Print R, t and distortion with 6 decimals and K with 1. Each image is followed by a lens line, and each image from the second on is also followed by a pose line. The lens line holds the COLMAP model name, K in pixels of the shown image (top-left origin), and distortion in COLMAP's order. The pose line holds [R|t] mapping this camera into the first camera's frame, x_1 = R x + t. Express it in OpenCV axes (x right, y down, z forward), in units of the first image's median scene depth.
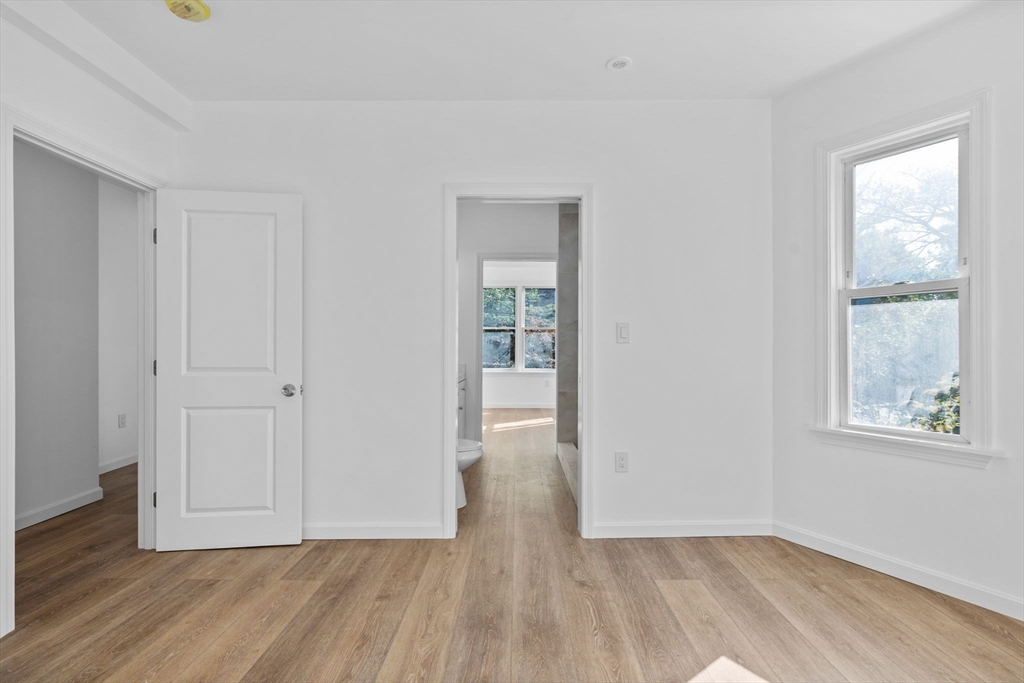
lens RADIAL K [[529.3, 0, 512.0], [0, 529.3, 341.5], [0, 0, 1]] dist [-0.001060, -0.000217]
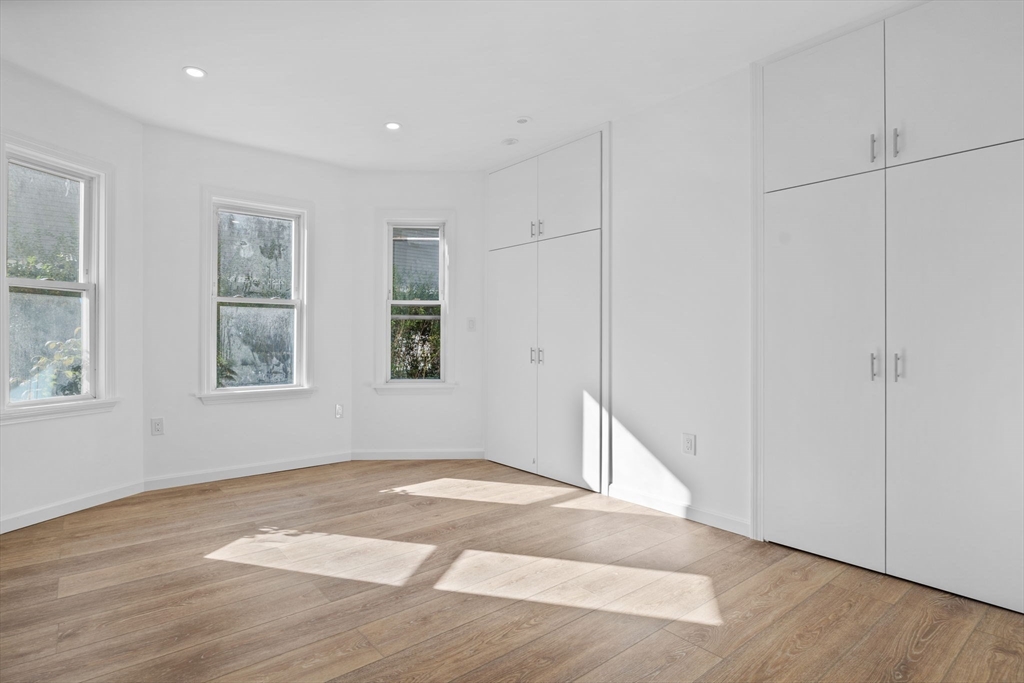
lens RADIAL K [[529.3, 0, 512.0], [0, 529.3, 341.5], [0, 0, 1]] dist [-0.001060, -0.000217]
pose [[-0.719486, 0.001592, 0.694505, -0.917383], [0.006895, 0.999964, 0.004851, 0.036929], [-0.694473, 0.008279, -0.719471, 1.176602]]
